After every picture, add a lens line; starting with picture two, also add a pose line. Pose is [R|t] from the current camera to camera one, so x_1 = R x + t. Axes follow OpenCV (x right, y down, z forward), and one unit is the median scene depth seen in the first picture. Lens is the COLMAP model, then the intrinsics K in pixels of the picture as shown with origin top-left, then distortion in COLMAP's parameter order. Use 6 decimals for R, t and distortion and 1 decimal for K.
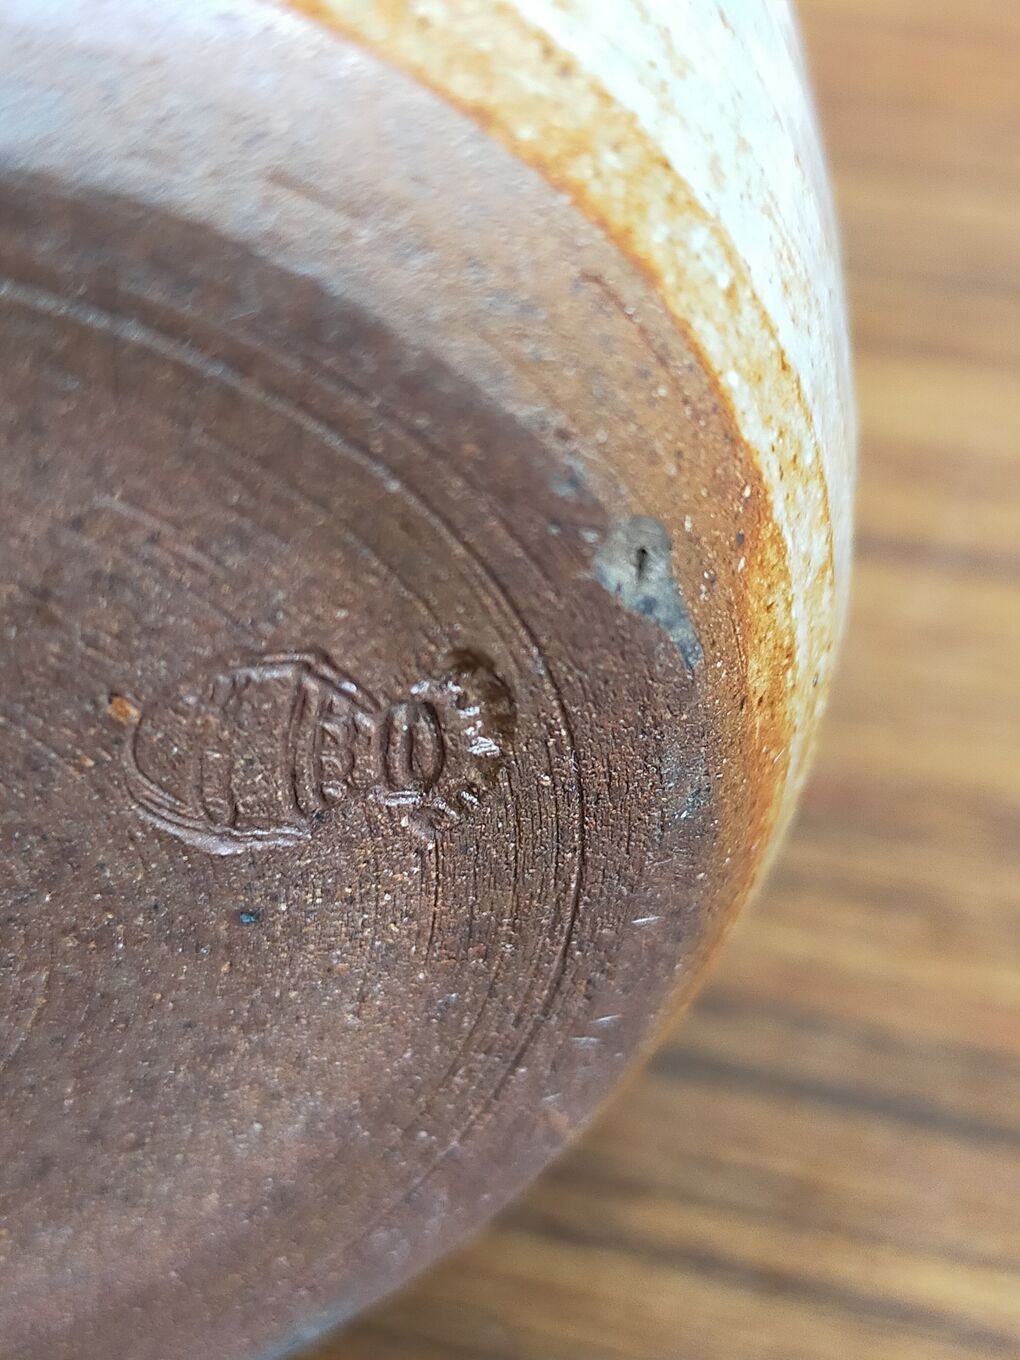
lens RADIAL K [[2089.7, 0, 510.0], [0, 2089.7, 680.0], [0, 0, 1]] dist [-0.054075, 0.033932]
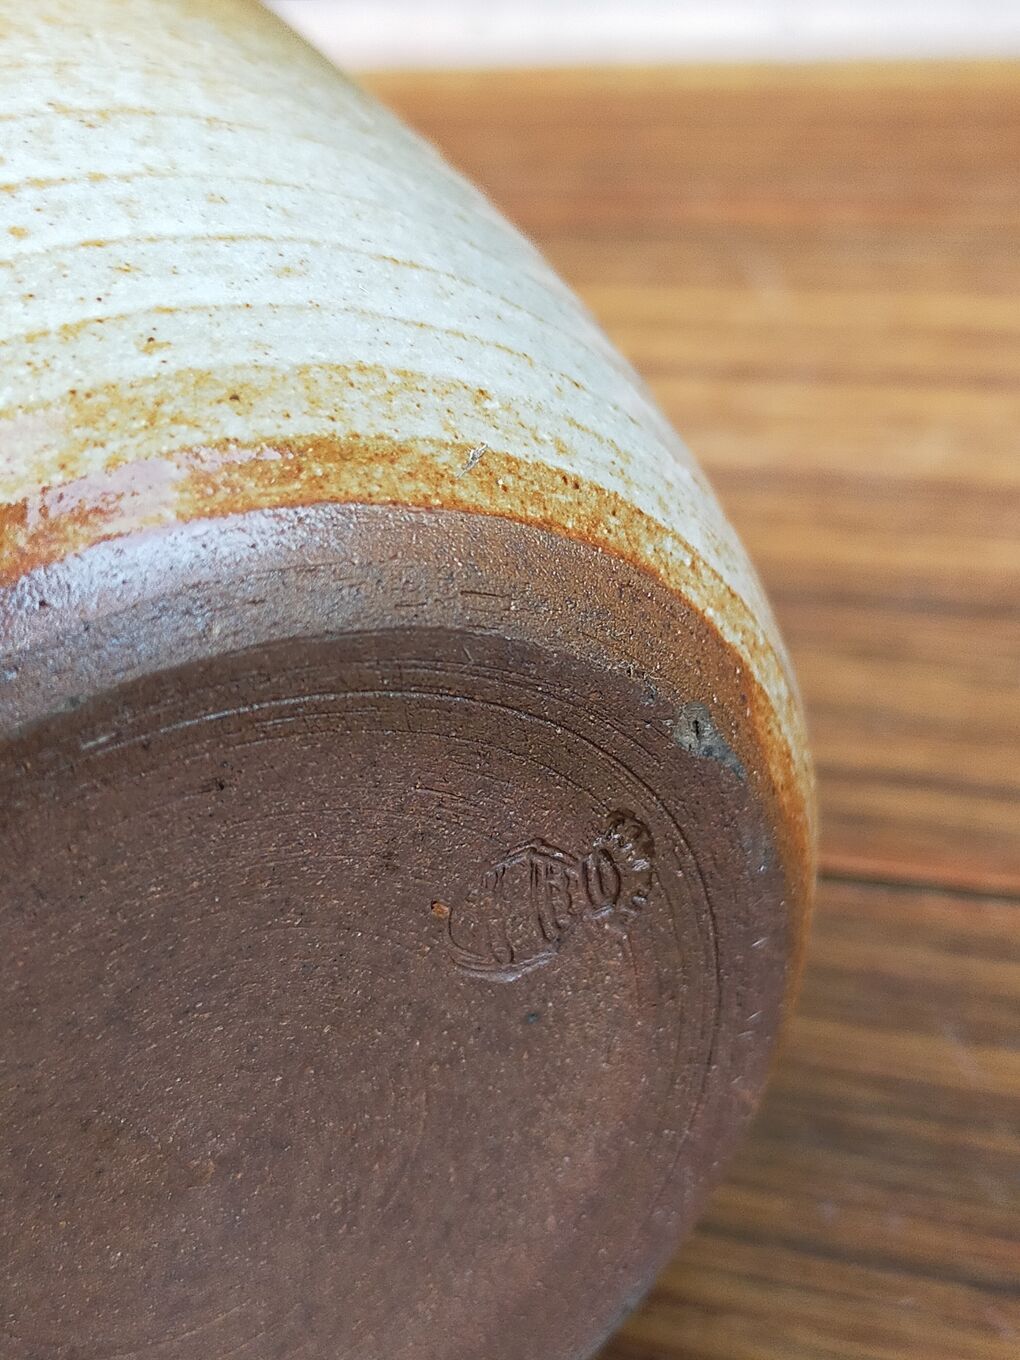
lens RADIAL K [[1686.2, 0, 510.0], [0, 1686.2, 680.0], [0, 0, 1]] dist [0.005392, 0.006428]
pose [[0.944304, -0.326849, 0.038201, -0.113226], [0.329059, 0.936759, -0.119175, 0.019506], [0.003167, 0.125108, 0.992138, -0.356528]]
